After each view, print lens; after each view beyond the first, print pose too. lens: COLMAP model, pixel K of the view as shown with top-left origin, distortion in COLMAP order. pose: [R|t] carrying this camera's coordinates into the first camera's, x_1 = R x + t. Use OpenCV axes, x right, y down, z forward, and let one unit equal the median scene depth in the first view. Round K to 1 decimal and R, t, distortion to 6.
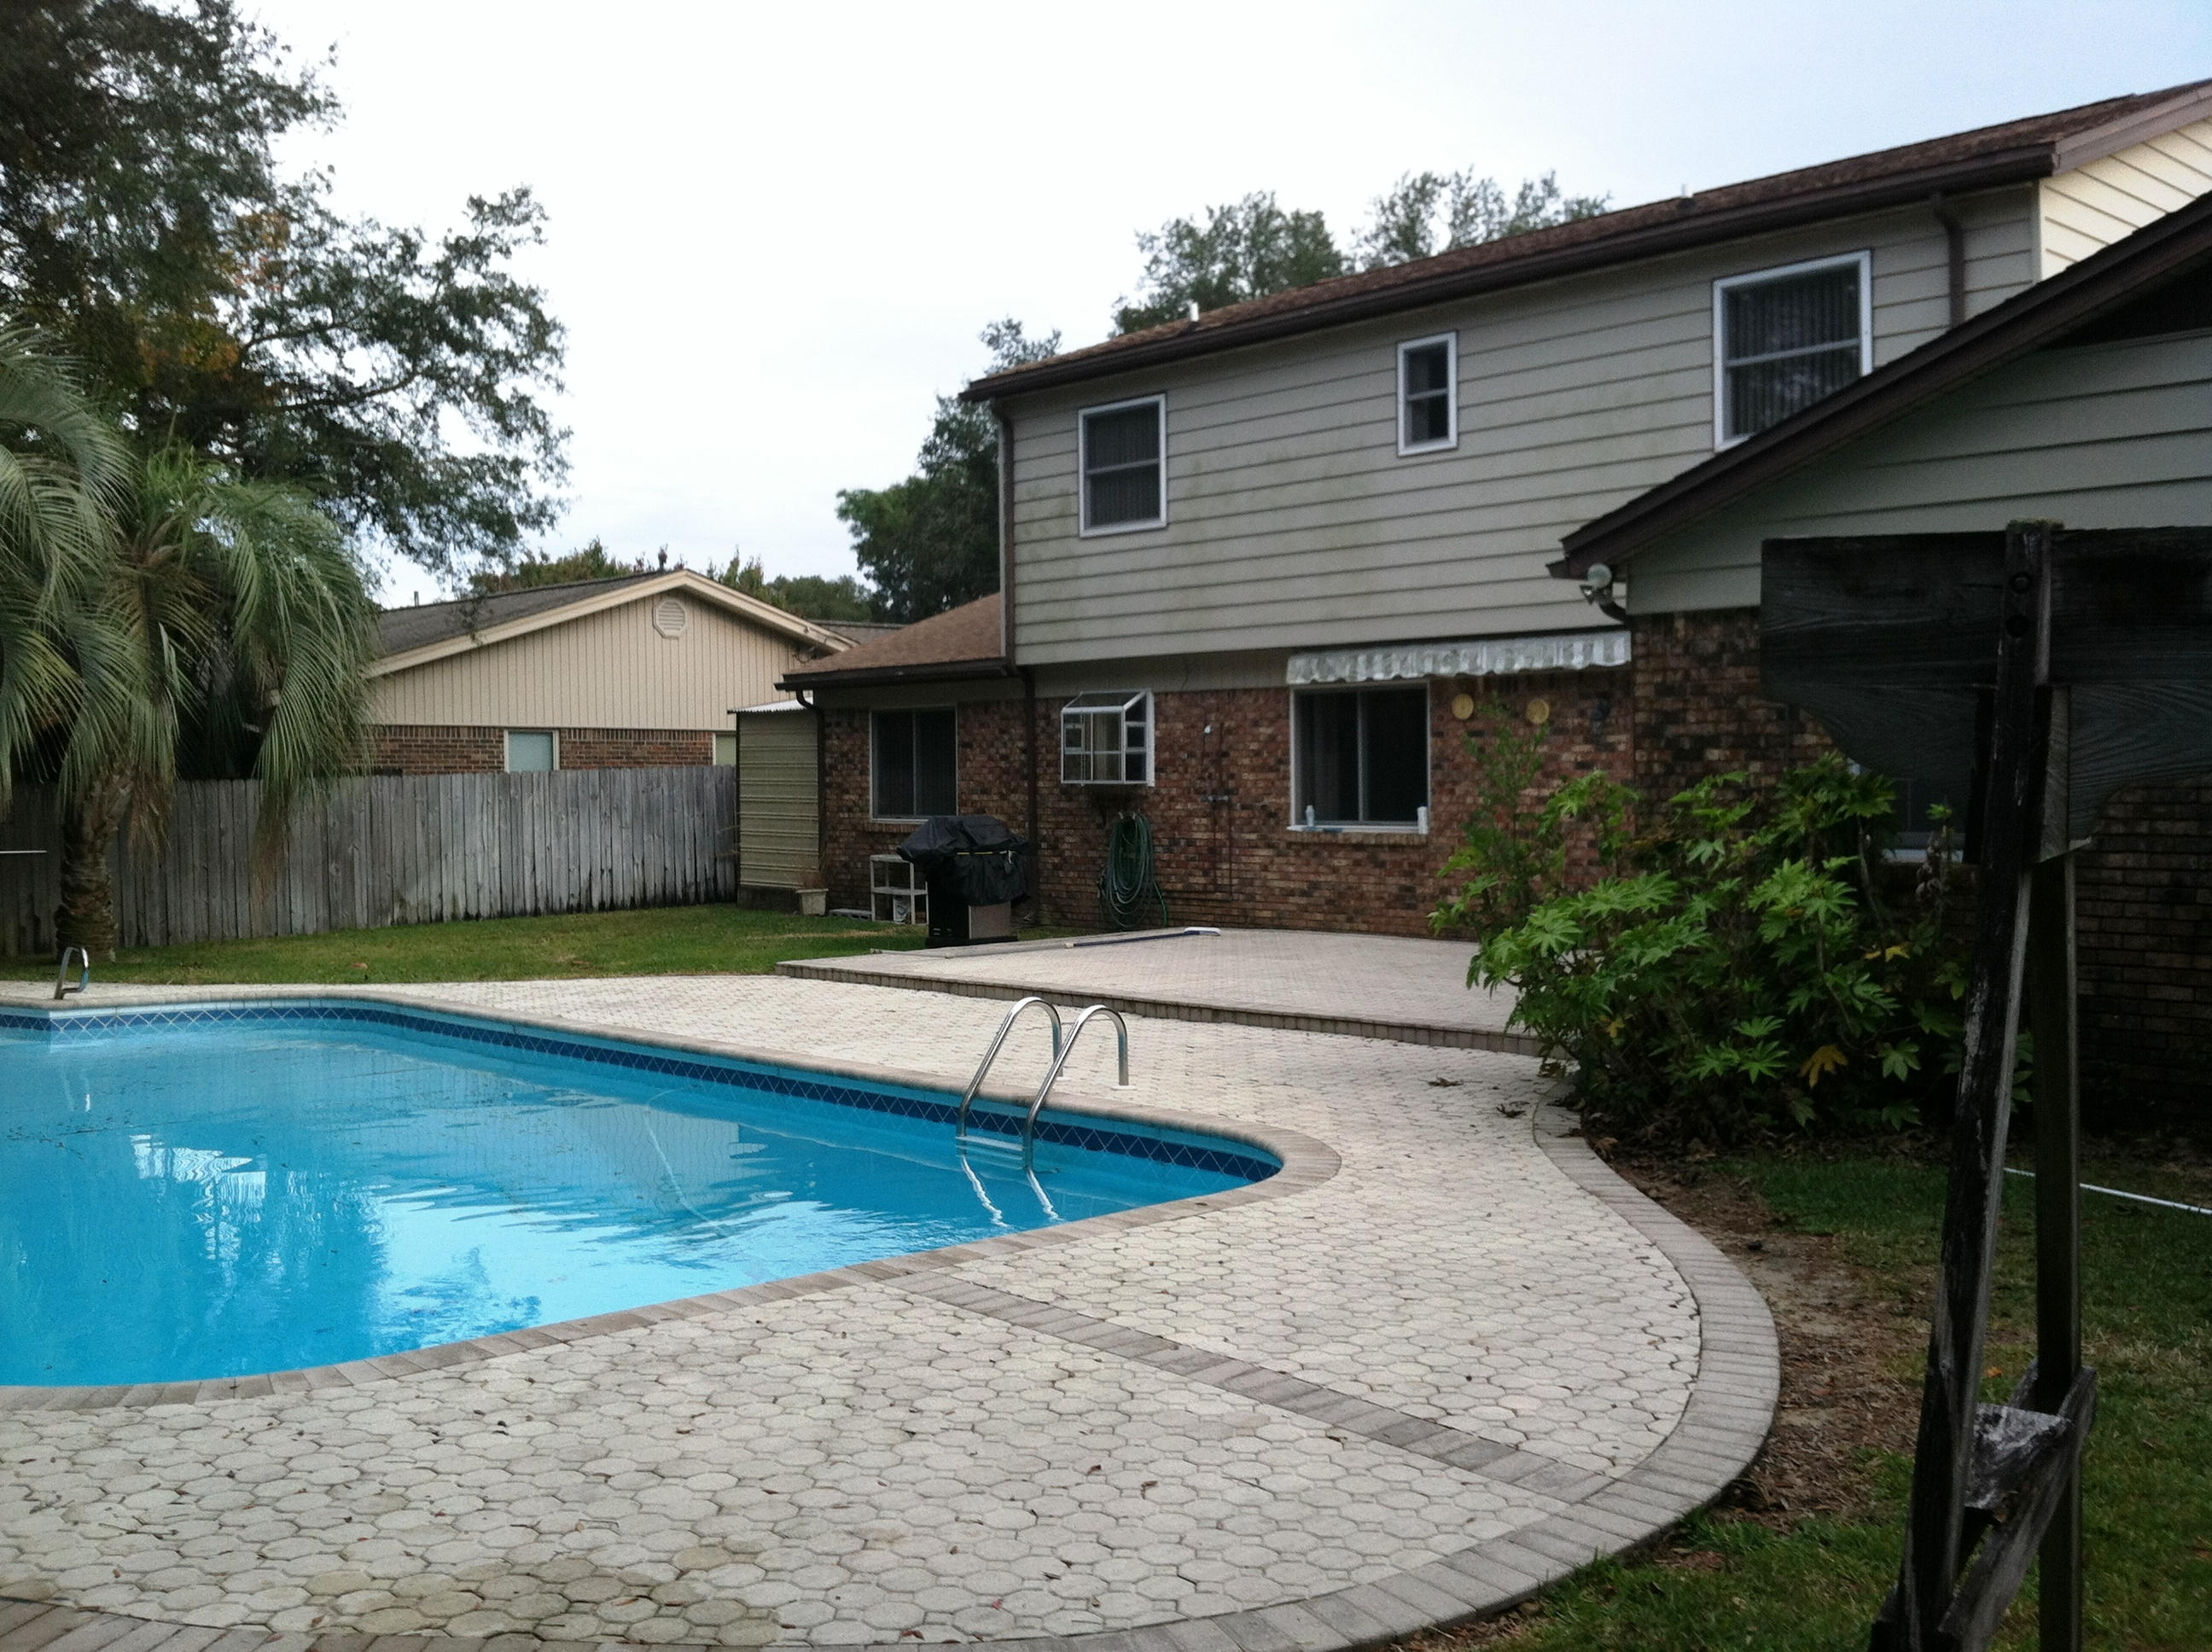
lens RADIAL K [[2175.7, 0, 1108.6], [0, 2175.7, 831.3], [0, 0, 1]] dist [0.043689, 0.000000]
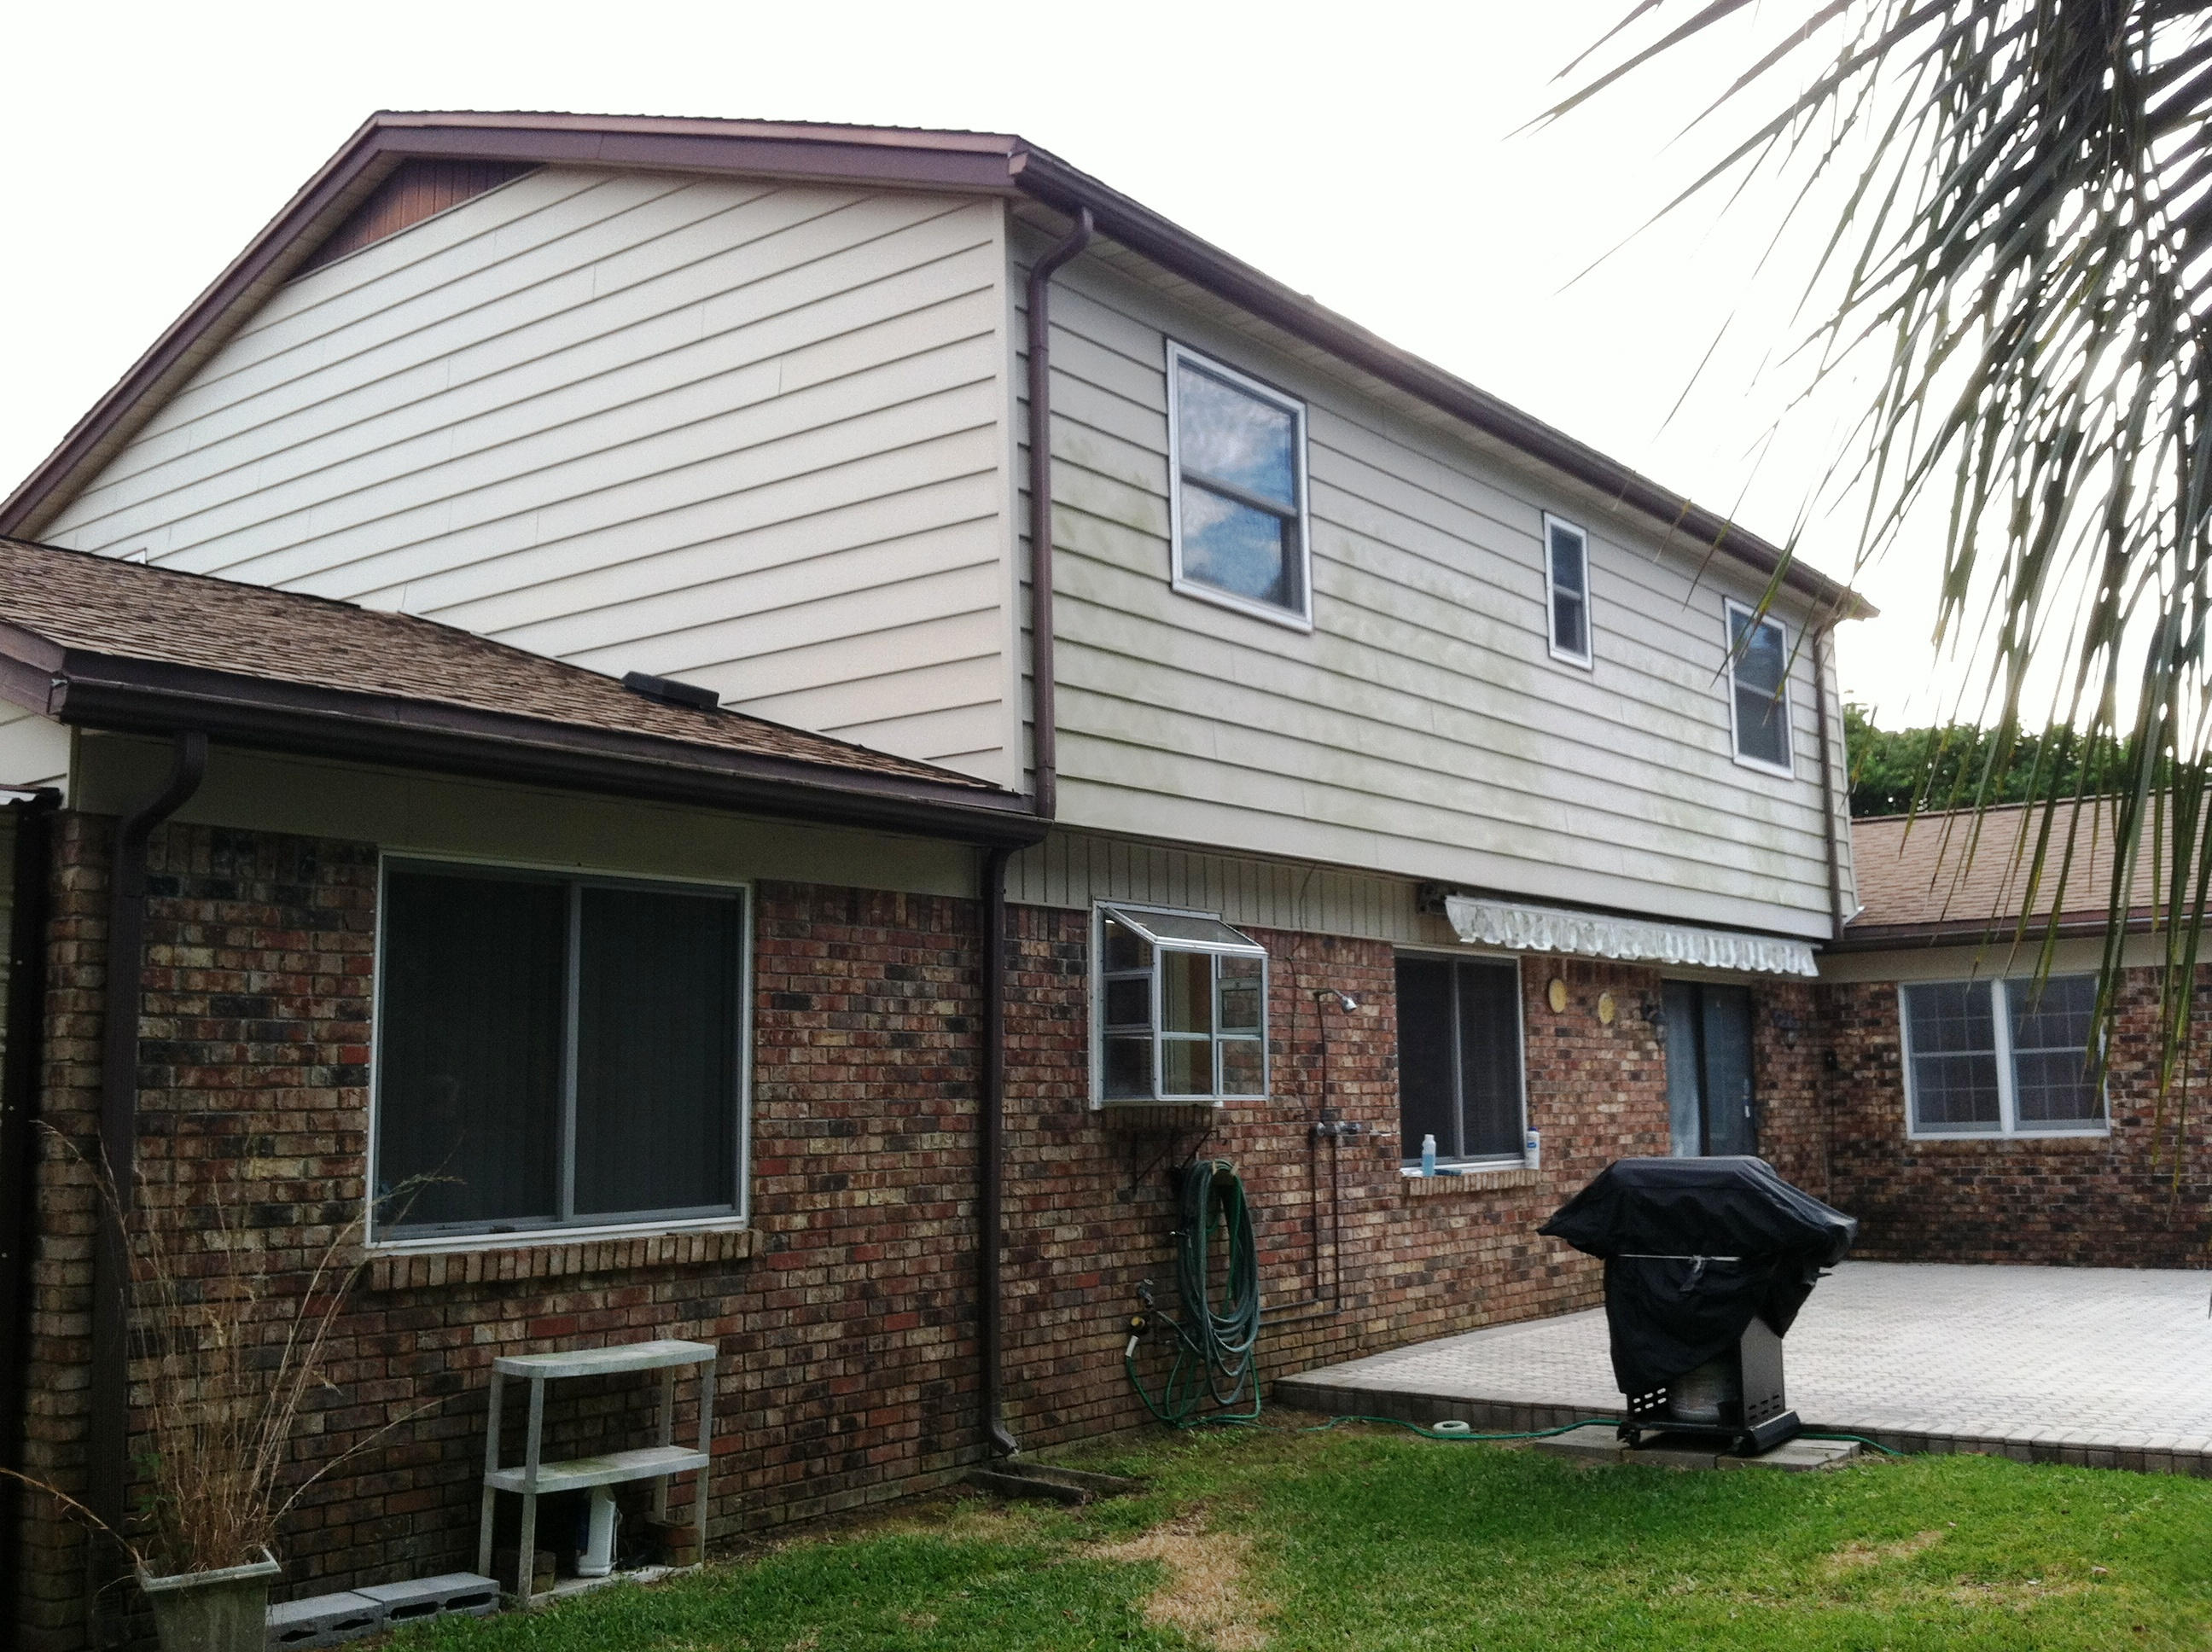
lens RADIAL K [[2175.7, 0, 1107.0], [0, 2175.7, 812.6], [0, 0, 1]] dist [0.043689, 0.000000]
pose [[-0.199284, 0.162294, 0.966409, -0.499412], [0.067125, 0.986135, -0.151764, -0.013773], [-0.977640, 0.034627, -0.207414, 1.182312]]
